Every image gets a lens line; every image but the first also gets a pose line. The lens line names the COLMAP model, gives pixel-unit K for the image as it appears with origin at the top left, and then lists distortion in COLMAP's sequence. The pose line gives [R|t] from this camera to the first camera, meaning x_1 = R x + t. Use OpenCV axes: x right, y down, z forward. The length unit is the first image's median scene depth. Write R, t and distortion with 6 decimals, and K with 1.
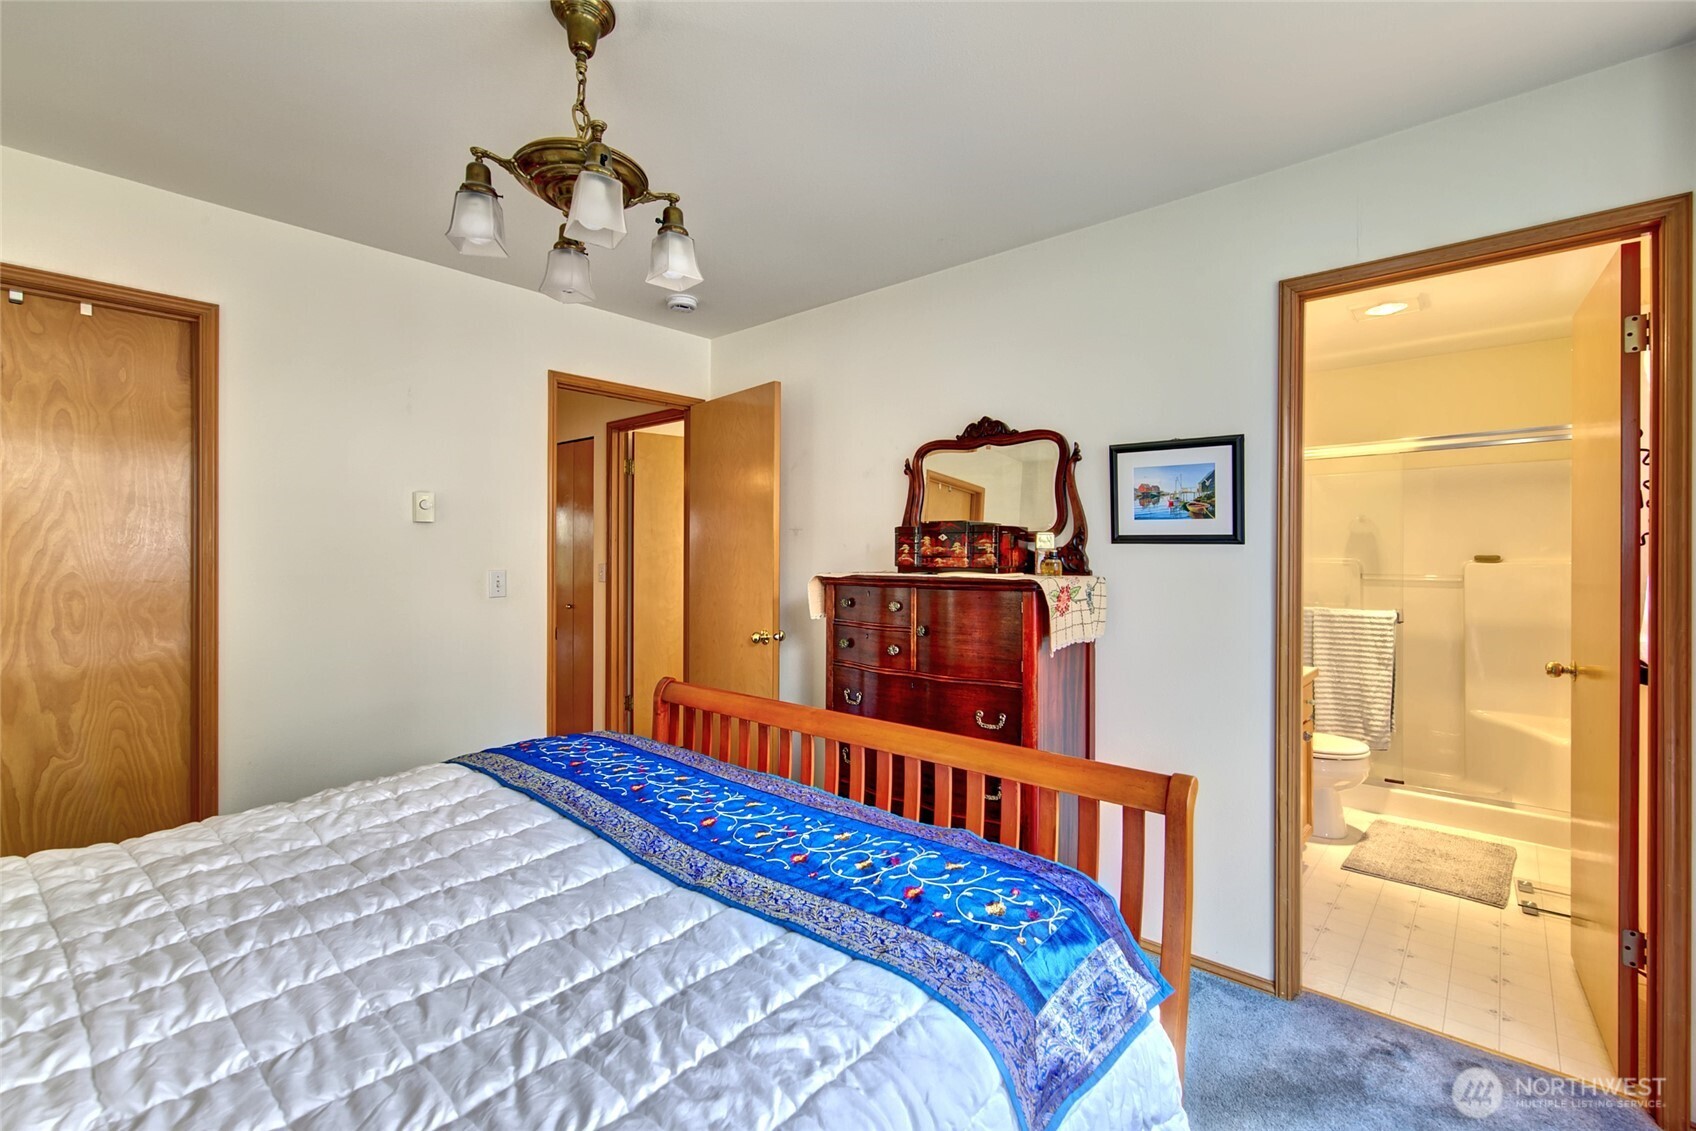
lens RADIAL K [[730.9, 0, 848.0], [0, 730.9, 565.5], [0, 0, 1]] dist [0.000058, 0.015368]
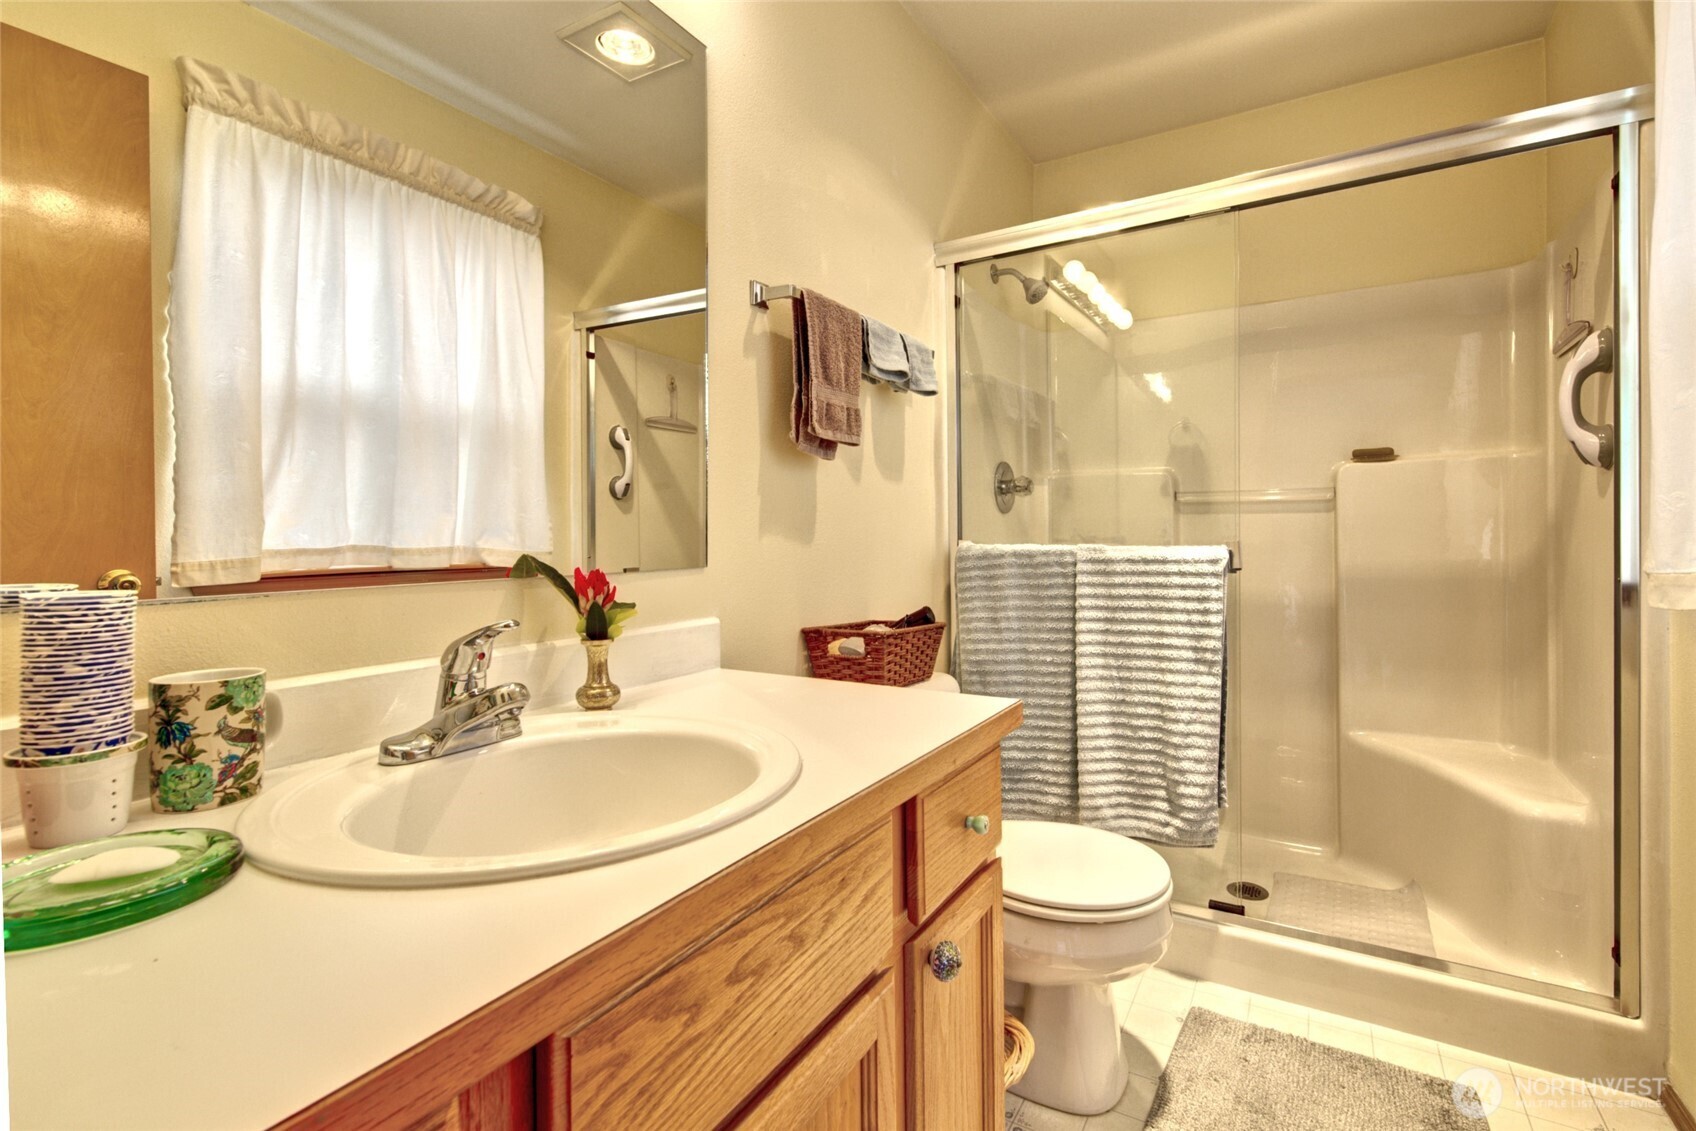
lens RADIAL K [[746.5, 0, 861.2], [0, 746.5, 542.0], [0, 0, 1]] dist [-0.003224, 0.006850]
pose [[0.984398, -0.014758, 0.175334, 0.412364], [0.013952, 0.999886, 0.005830, 0.050374], [-0.175400, -0.003292, 0.984492, 0.545131]]
